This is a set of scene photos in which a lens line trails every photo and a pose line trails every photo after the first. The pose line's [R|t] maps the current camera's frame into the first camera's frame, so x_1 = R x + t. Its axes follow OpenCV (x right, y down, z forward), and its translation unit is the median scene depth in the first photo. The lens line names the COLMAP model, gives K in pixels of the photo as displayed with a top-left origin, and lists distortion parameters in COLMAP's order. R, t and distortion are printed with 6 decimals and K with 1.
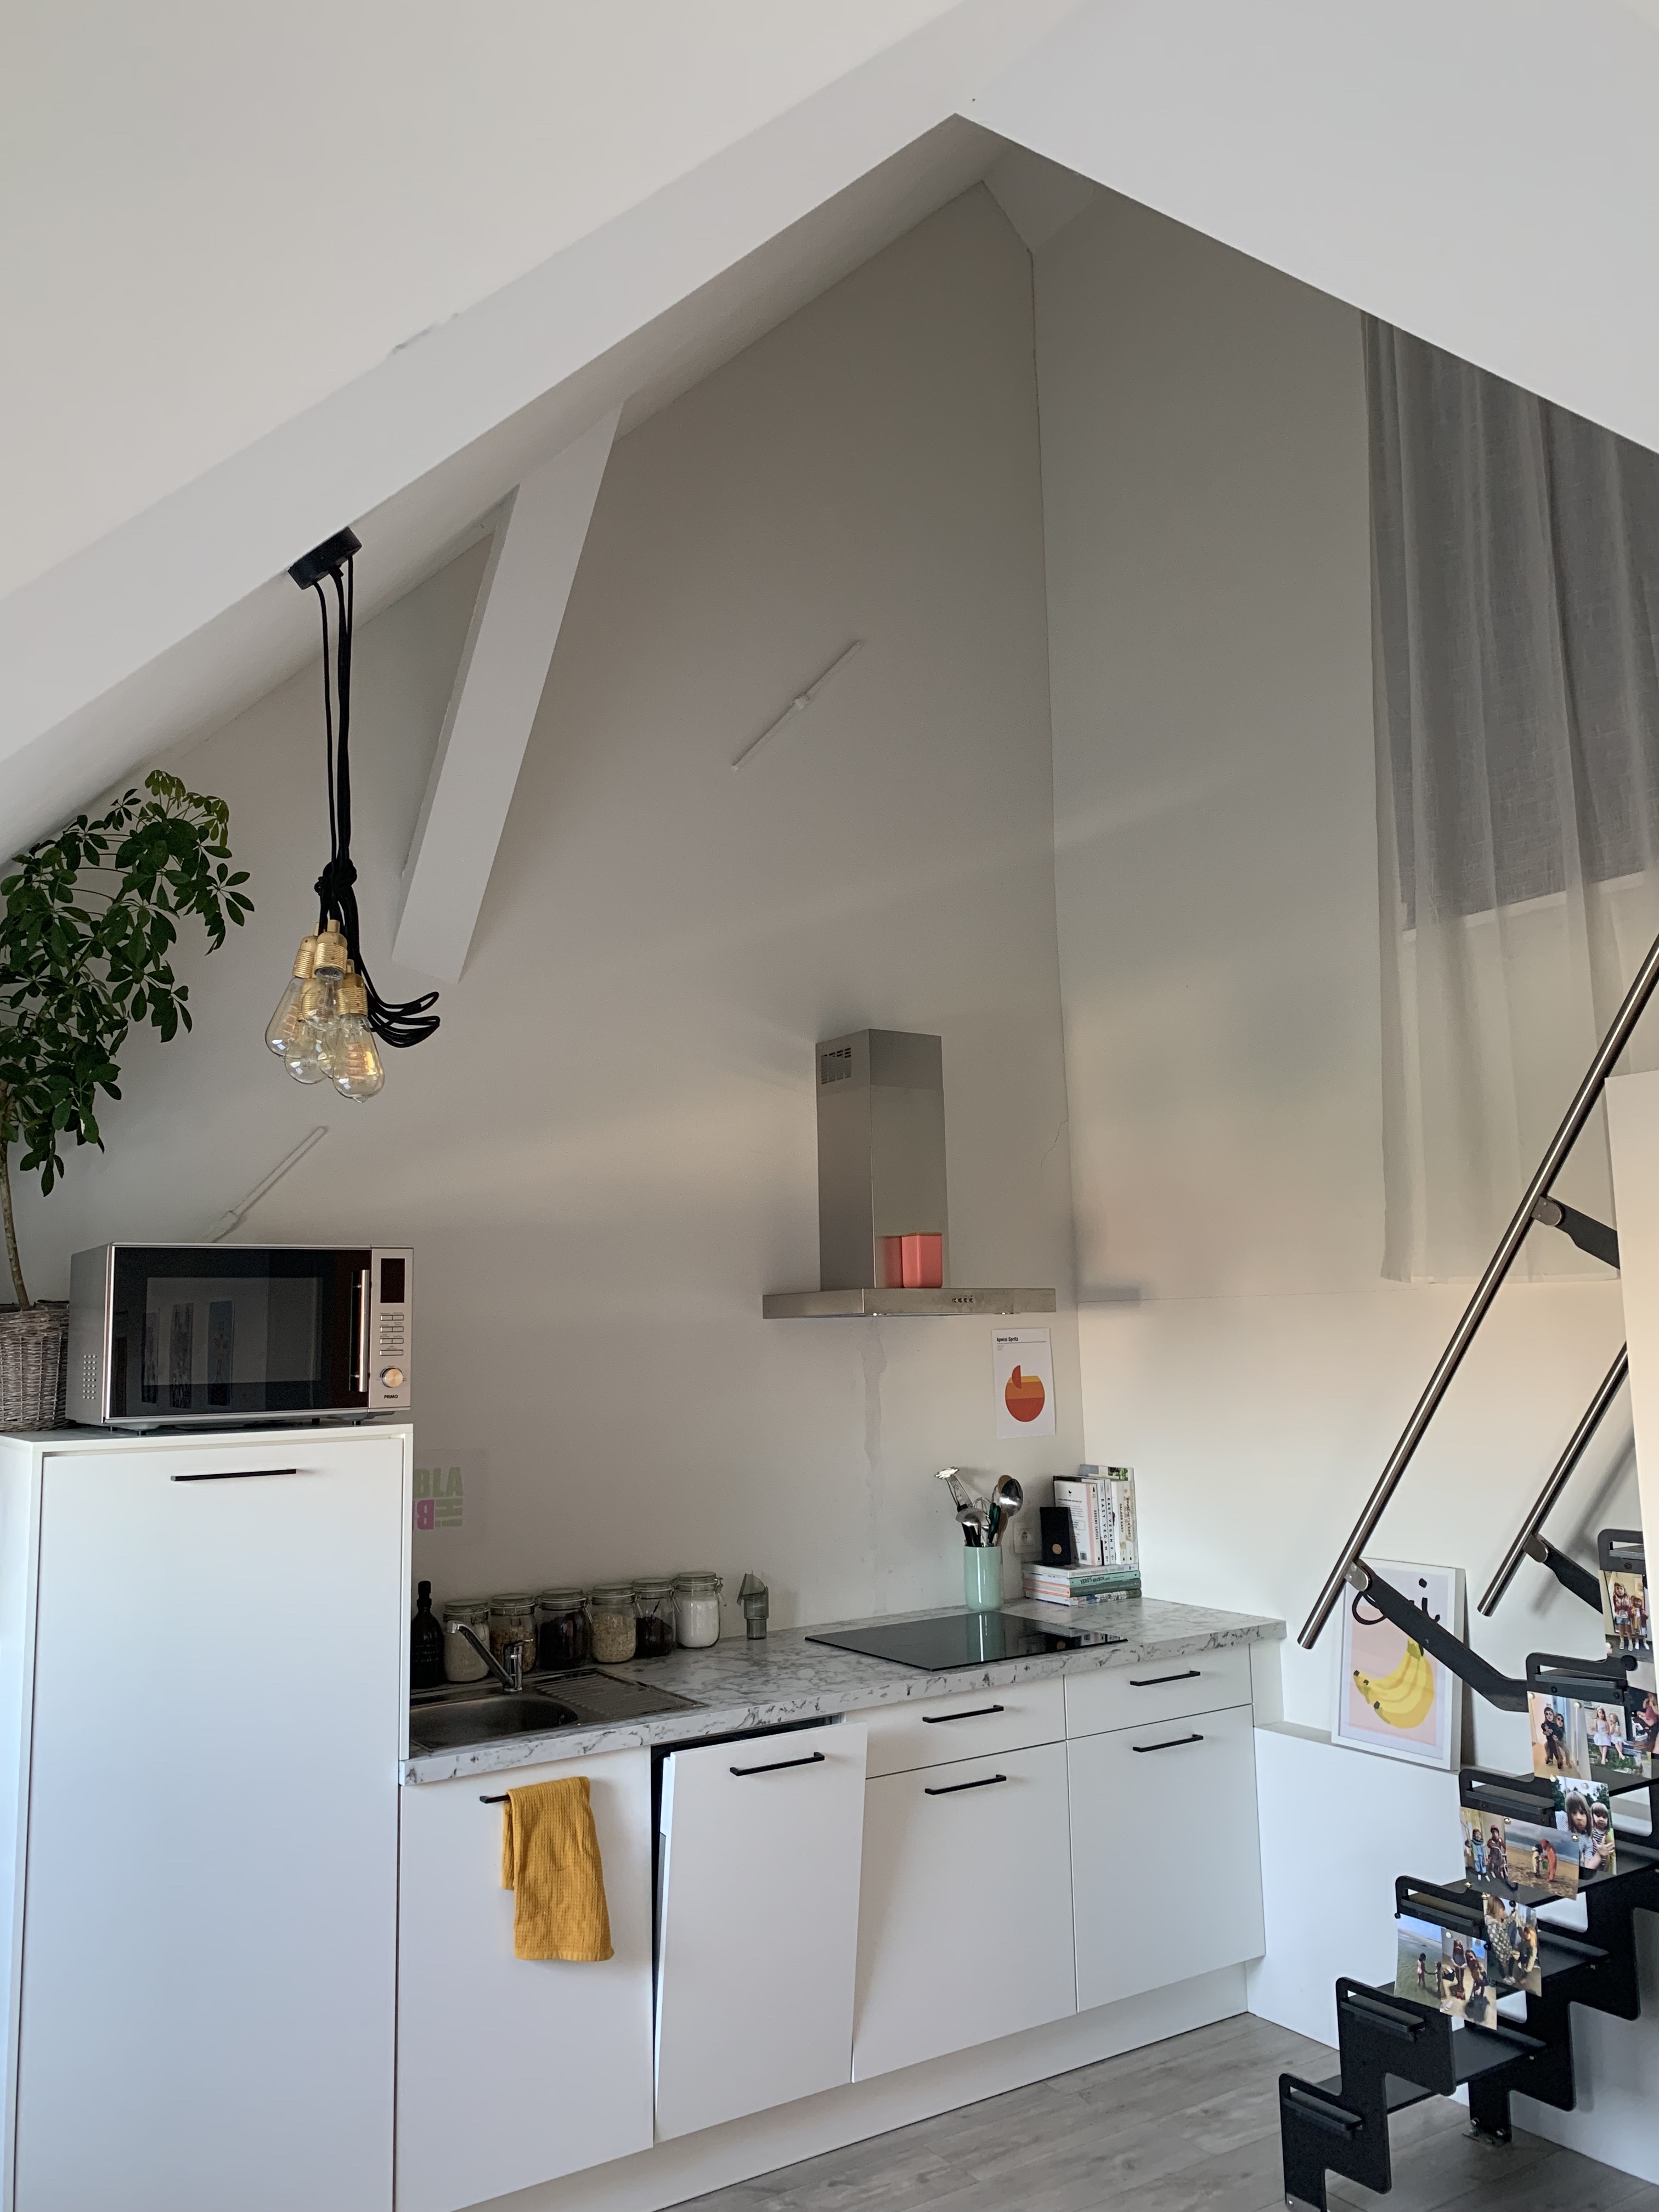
lens RADIAL K [[1707.1, 0, 831.1], [0, 1707.1, 1099.6], [0, 0, 1]] dist [0.038158, -0.045271]
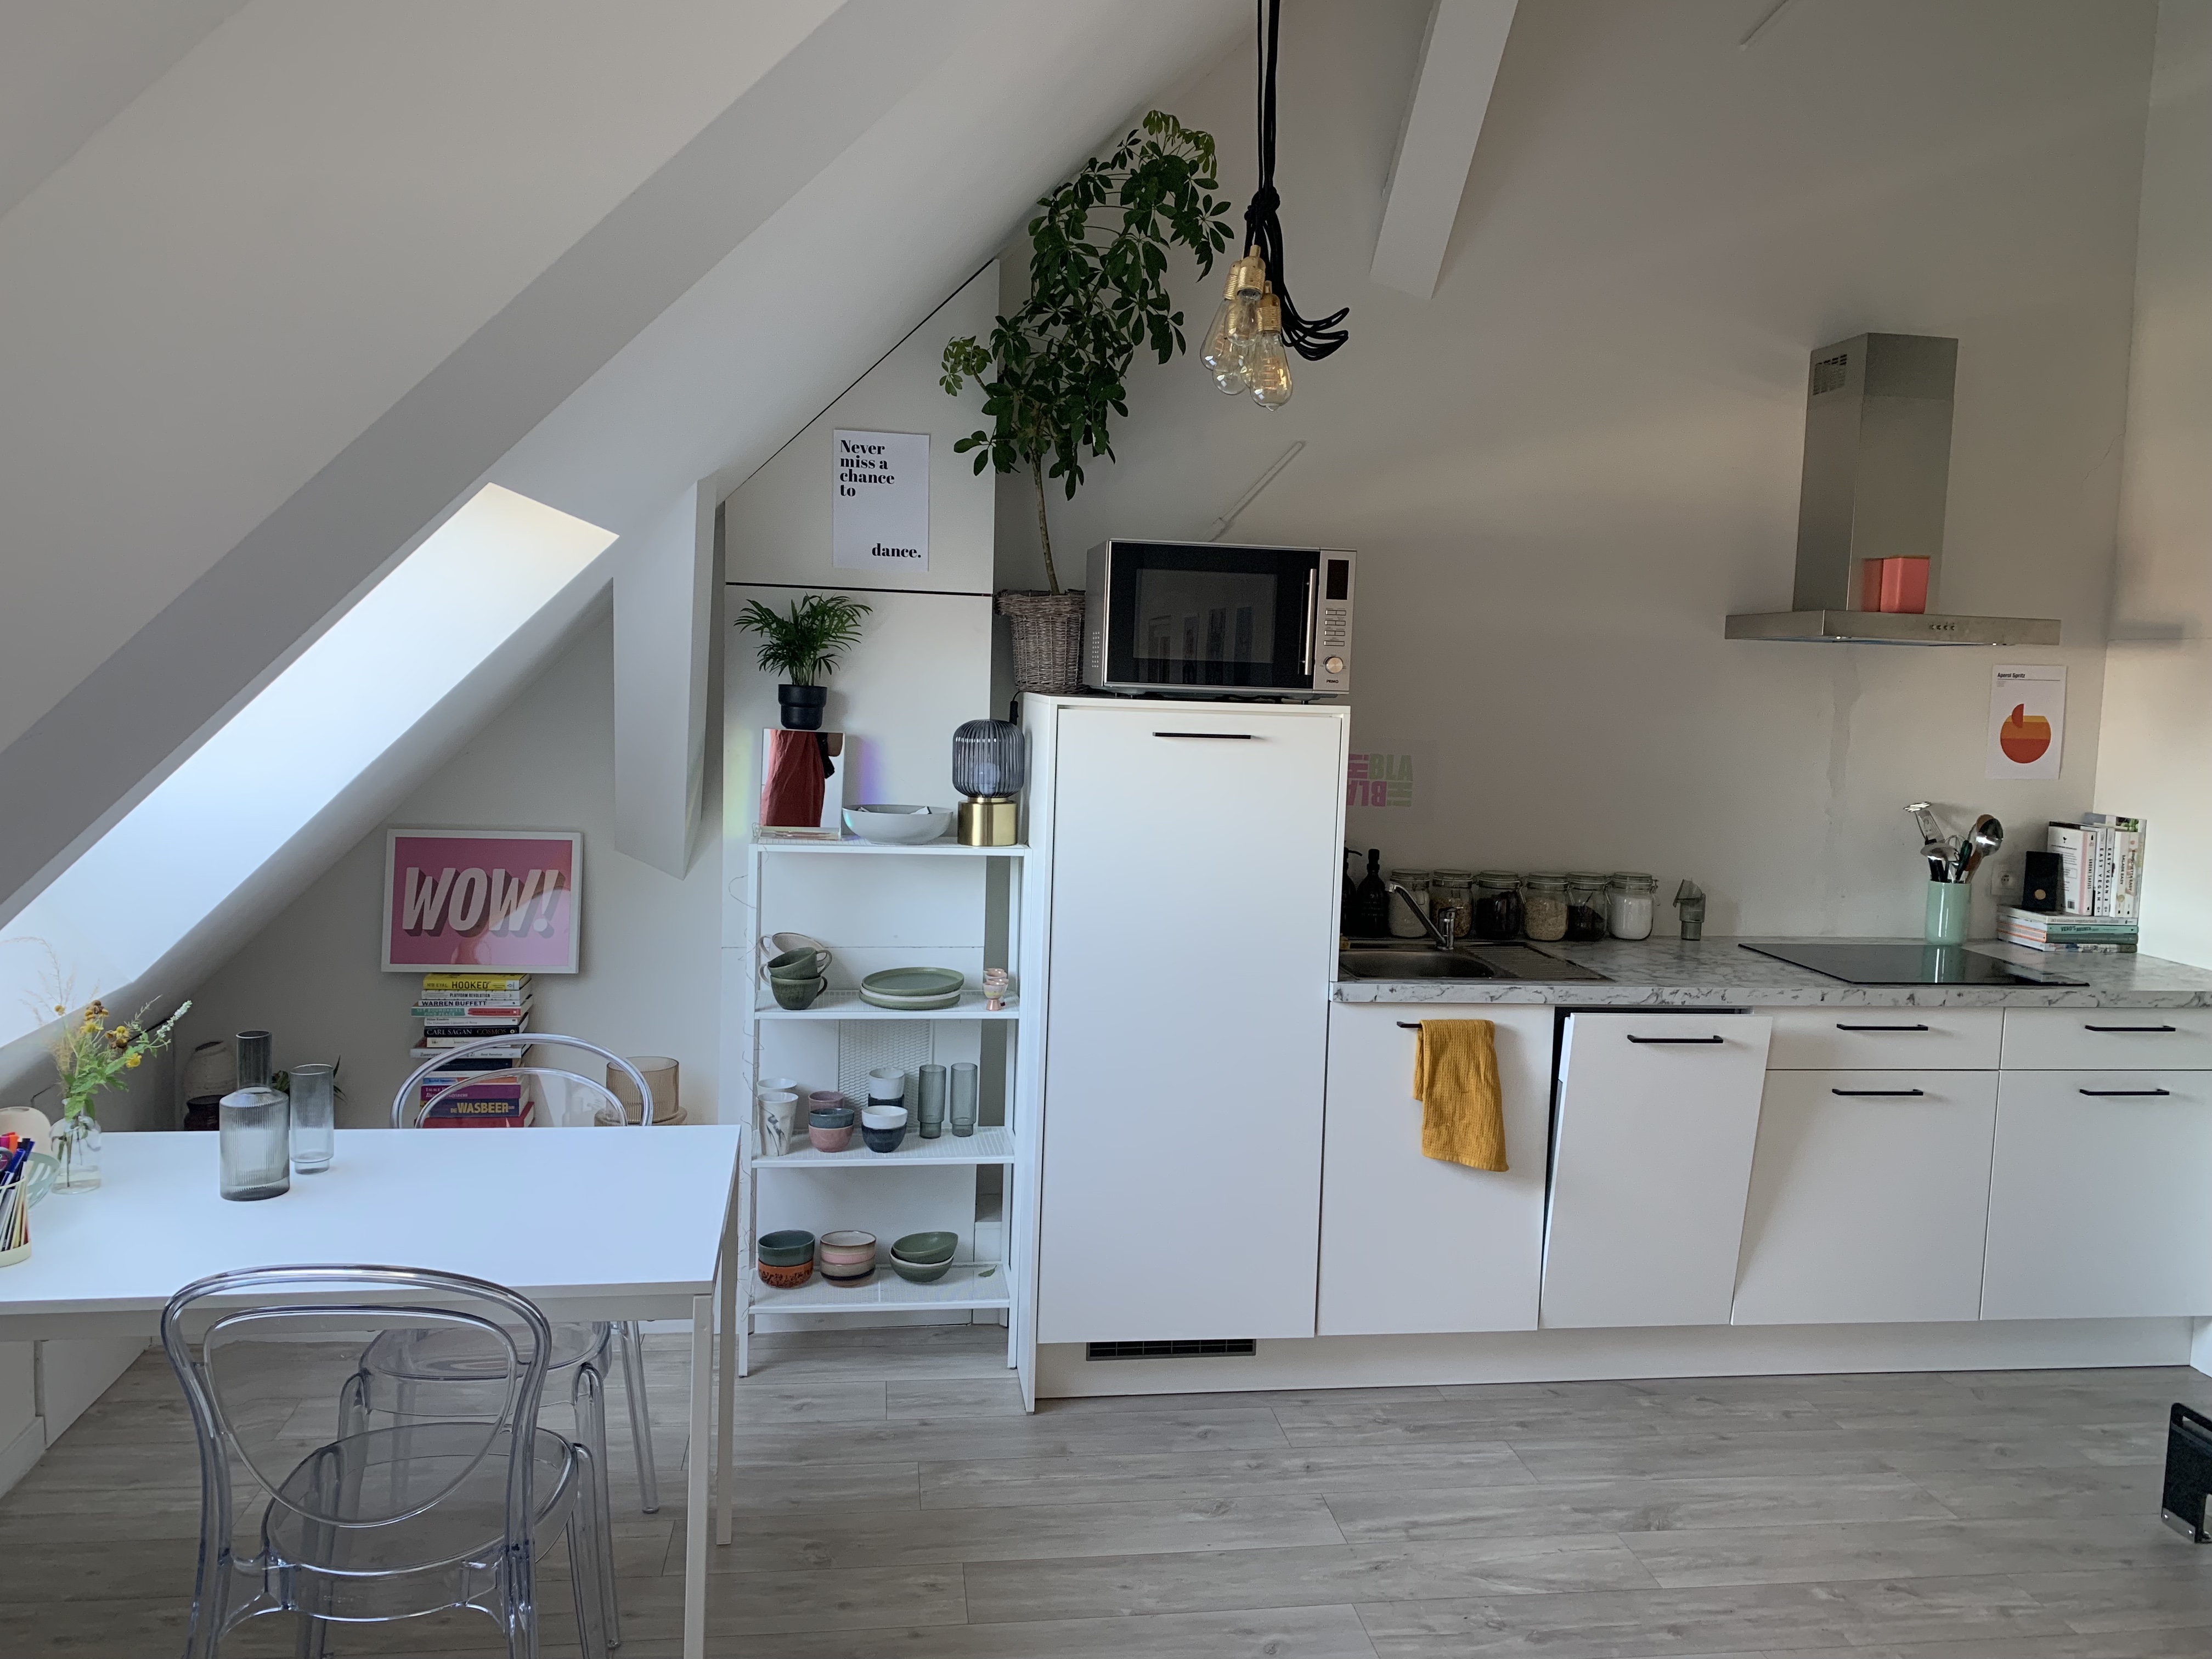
lens RADIAL K [[1707.1, 0, 1110.3], [0, 1707.1, 817.7], [0, 0, 1]] dist [0.038158, -0.045271]
pose [[0.900419, 0.091125, -0.425372, 0.092557], [0.005543, 0.975332, 0.220673, 0.009189], [0.434988, -0.201057, 0.877703, -0.074486]]
